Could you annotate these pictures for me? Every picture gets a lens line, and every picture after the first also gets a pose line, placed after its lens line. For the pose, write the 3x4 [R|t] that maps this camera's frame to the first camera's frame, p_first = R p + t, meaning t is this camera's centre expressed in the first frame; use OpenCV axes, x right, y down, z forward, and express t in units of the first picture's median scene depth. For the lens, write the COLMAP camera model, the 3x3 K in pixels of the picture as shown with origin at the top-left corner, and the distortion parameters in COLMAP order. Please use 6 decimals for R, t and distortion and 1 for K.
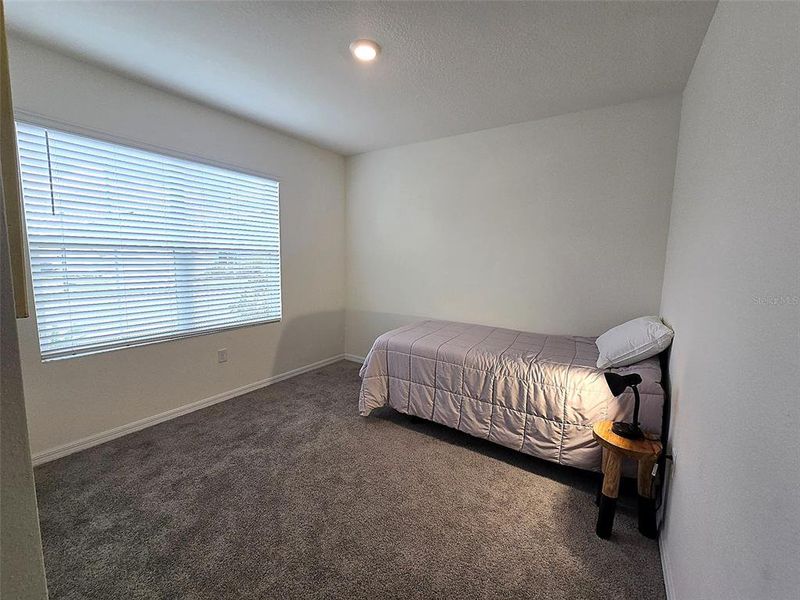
lens RADIAL K [[337.5, 0, 398.5], [0, 337.5, 296.8], [0, 0, 1]] dist [0.018688, -0.001740]
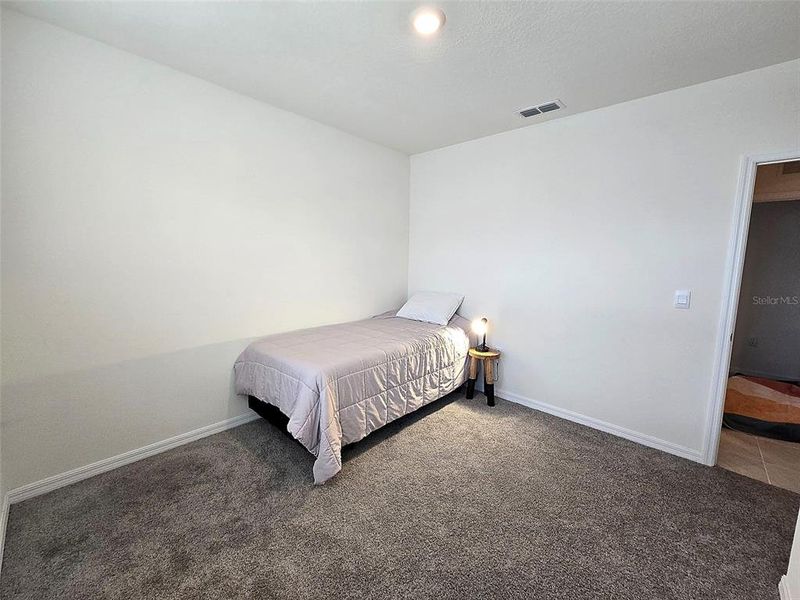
lens RADIAL K [[337.5, 0, 397.7], [0, 337.5, 298.6], [0, 0, 1]] dist [0.018688, -0.001740]
pose [[0.145018, -0.148371, 0.978241, -0.898456], [0.102080, 0.985660, 0.134363, -0.141150], [-0.984149, 0.080374, 0.158084, 0.857158]]
